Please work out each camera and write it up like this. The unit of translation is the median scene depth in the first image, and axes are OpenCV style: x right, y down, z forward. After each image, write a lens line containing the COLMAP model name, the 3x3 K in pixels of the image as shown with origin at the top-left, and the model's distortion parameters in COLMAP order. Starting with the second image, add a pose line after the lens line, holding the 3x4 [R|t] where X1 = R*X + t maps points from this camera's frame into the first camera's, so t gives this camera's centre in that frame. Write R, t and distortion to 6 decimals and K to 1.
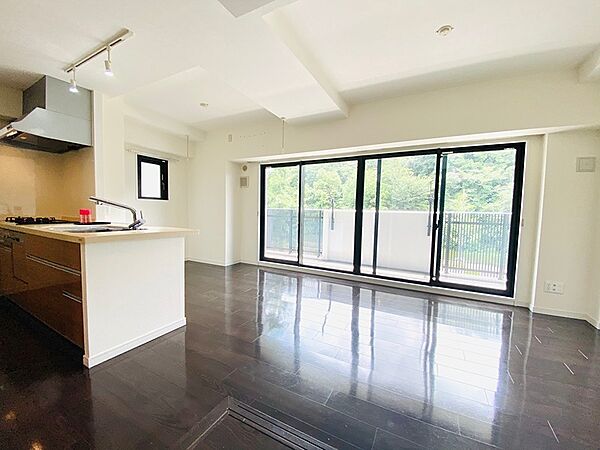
lens RADIAL K [[242.8, 0, 300.0], [0, 242.8, 225.0], [0, 0, 1]] dist [0.000181, -0.012552]
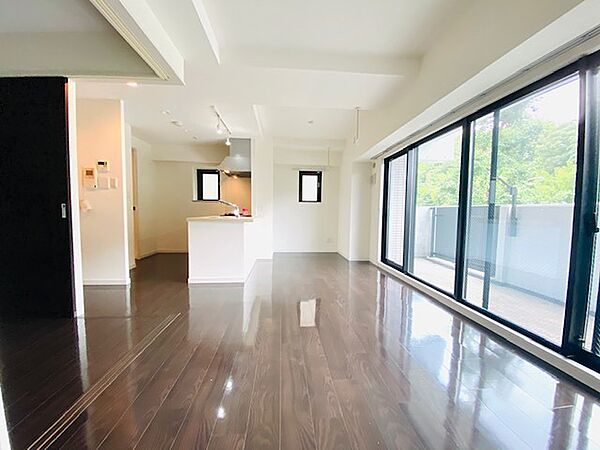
lens RADIAL K [[242.8, 0, 300.0], [0, 242.8, 225.0], [0, 0, 1]] dist [0.000181, -0.012552]
pose [[0.536008, 0.025239, -0.843836, 0.475995], [-0.039609, 0.999204, 0.004727, 0.014443], [0.843283, 0.030890, 0.536581, 0.238040]]
